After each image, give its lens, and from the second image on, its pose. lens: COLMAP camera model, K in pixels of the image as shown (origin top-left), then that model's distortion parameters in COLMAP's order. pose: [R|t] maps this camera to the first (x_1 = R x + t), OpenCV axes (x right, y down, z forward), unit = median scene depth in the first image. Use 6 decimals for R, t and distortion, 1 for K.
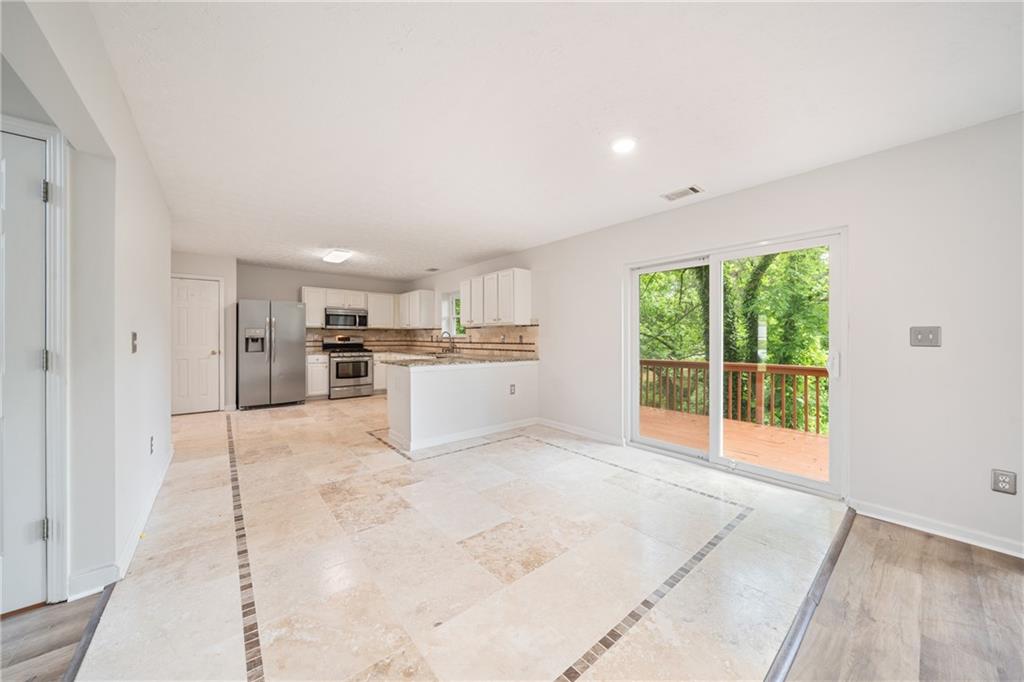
lens RADIAL K [[352.4, 0, 518.7], [0, 352.4, 338.0], [0, 0, 1]] dist [-0.003686, 0.000018]
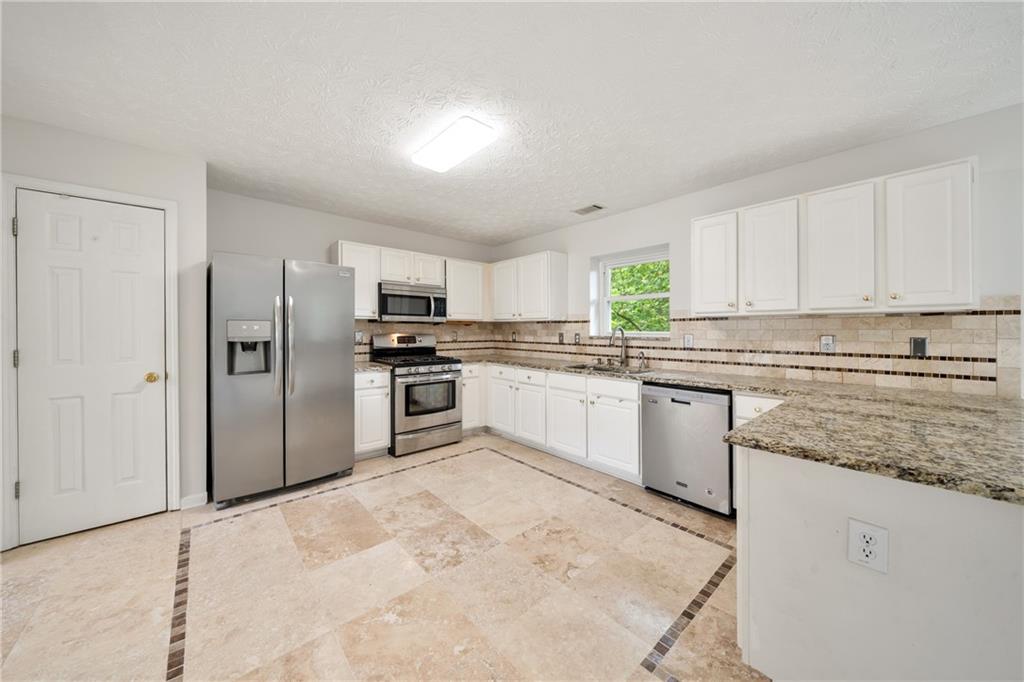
lens RADIAL K [[352.4, 0, 516.8], [0, 352.4, 332.5], [0, 0, 1]] dist [-0.003686, 0.000018]
pose [[0.999611, -0.001500, 0.027836, -0.368702], [0.001337, 0.999982, 0.005861, -0.012443], [-0.027844, -0.005821, 0.999595, 0.474209]]
